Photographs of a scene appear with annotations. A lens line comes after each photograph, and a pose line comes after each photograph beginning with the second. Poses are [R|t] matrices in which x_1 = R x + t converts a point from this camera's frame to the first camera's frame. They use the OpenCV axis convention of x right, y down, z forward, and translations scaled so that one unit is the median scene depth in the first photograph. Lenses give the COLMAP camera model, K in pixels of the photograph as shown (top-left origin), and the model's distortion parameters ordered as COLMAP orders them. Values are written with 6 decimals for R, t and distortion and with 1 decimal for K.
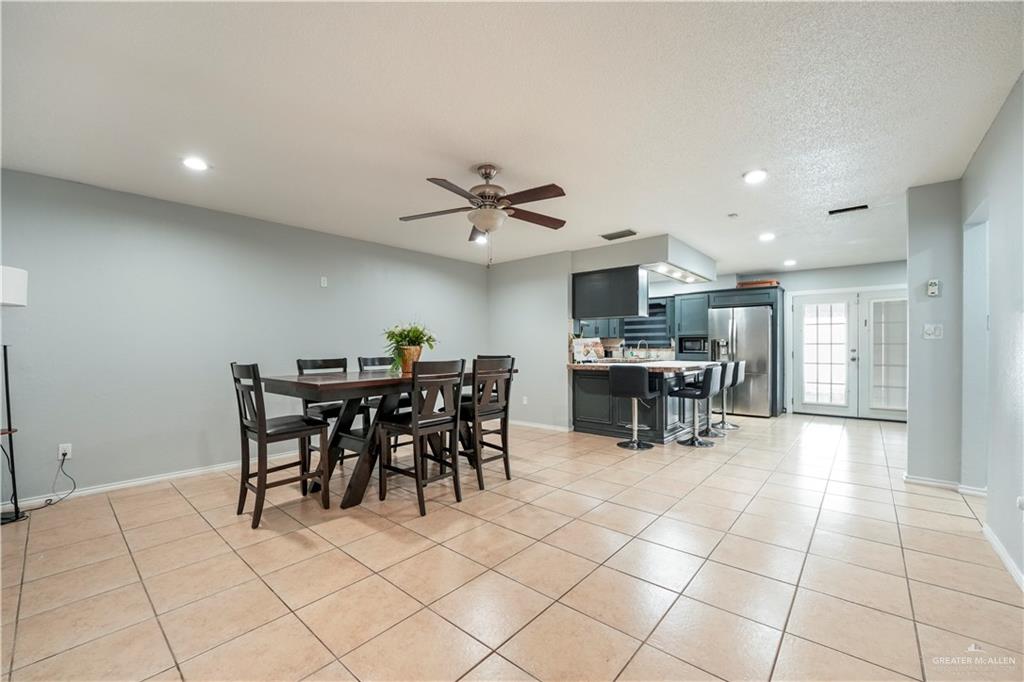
lens RADIAL K [[419.5, 0, 498.8], [0, 419.5, 354.8], [0, 0, 1]] dist [0.000645, 0.000089]
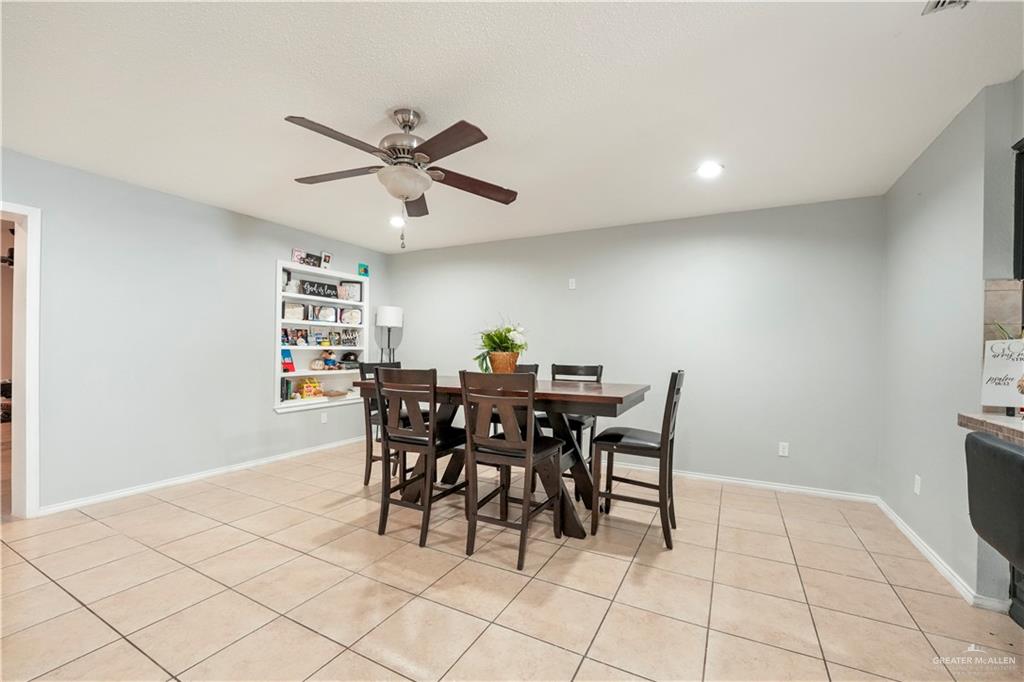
lens RADIAL K [[419.5, 0, 498.8], [0, 419.5, 354.8], [0, 0, 1]] dist [0.000645, 0.000089]
pose [[0.206809, 0.005901, -0.978364, 0.739363], [-0.025039, 0.999686, 0.000737, -0.016777], [0.978061, 0.024345, 0.206892, 1.010471]]
